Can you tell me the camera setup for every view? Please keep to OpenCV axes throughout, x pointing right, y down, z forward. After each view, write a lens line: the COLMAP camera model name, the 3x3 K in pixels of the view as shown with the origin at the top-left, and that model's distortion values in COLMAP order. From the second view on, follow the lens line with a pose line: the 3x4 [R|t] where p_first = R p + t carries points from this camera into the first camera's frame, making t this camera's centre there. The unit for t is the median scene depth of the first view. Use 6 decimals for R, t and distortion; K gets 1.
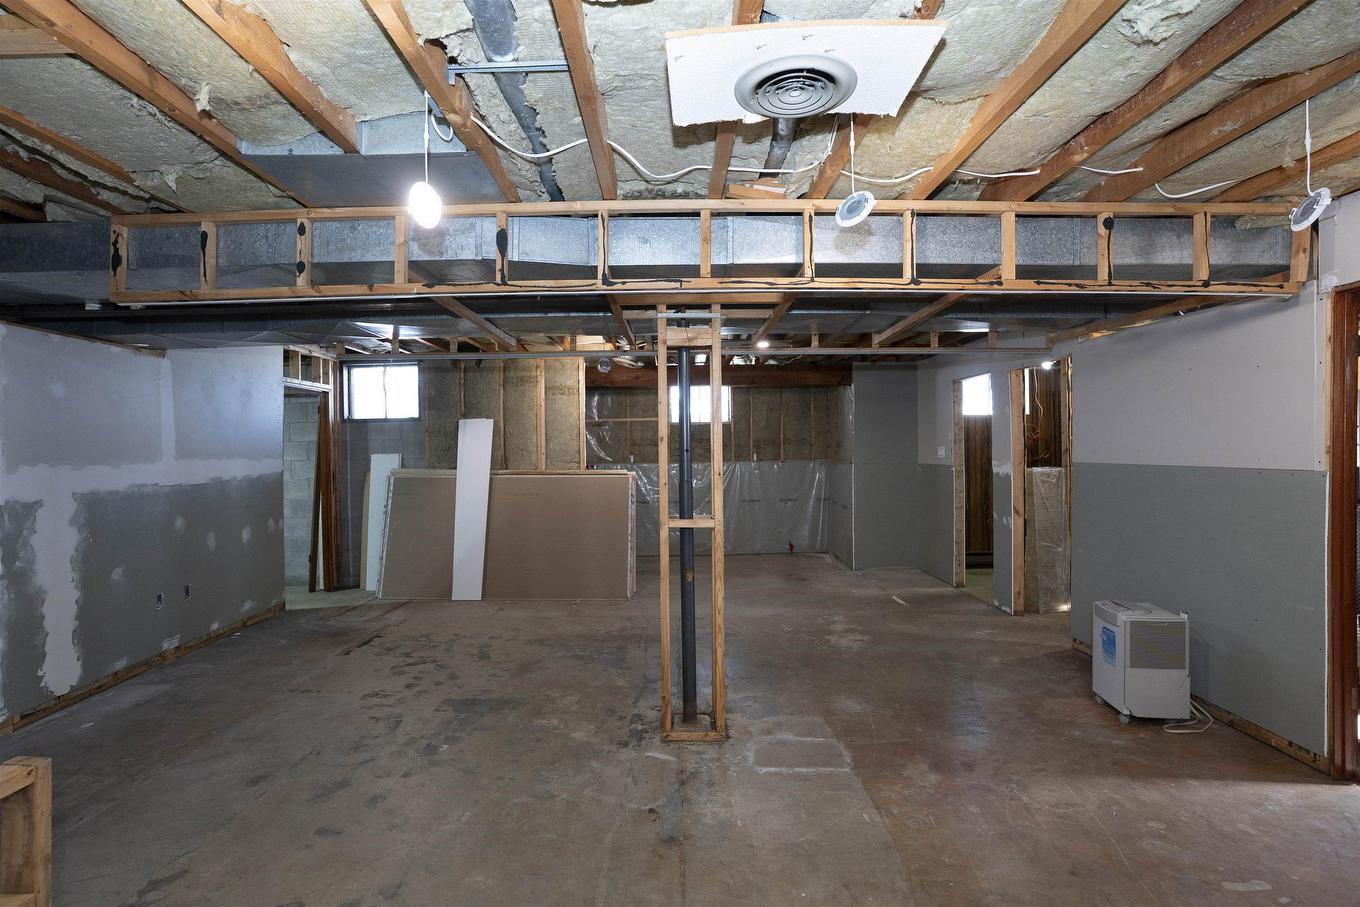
lens RADIAL K [[681.5, 0, 680.0], [0, 681.5, 453.5], [0, 0, 1]] dist [-0.061687, 0.028120]
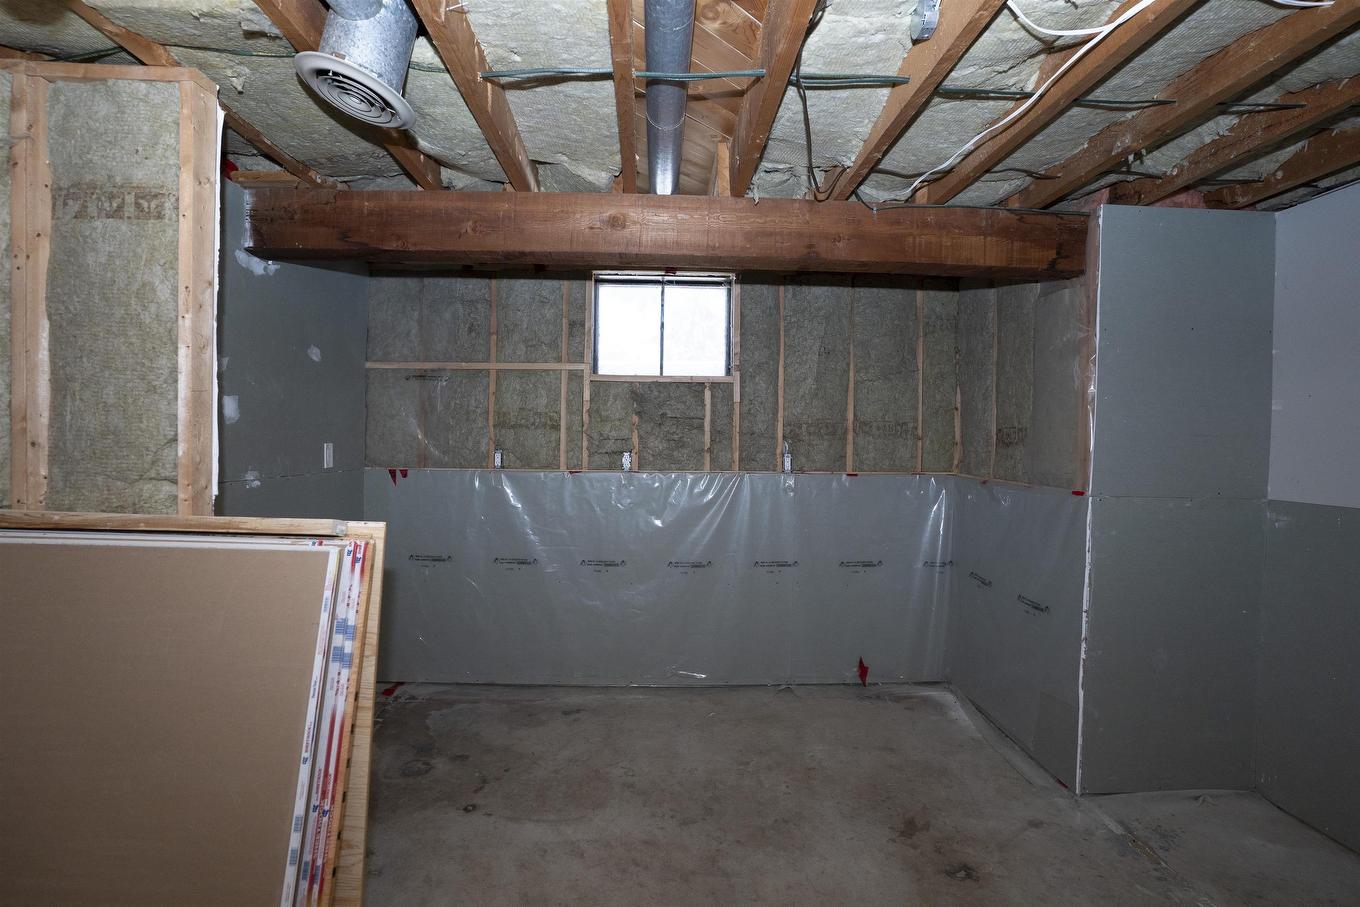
lens RADIAL K [[681.5, 0, 680.0], [0, 681.5, 453.5], [0, 0, 1]] dist [-0.061687, 0.028120]
pose [[0.998975, 0.027158, 0.036201, 0.027048], [-0.027721, 0.999501, 0.015143, -0.005046], [-0.035772, -0.016131, 0.999230, 0.576315]]
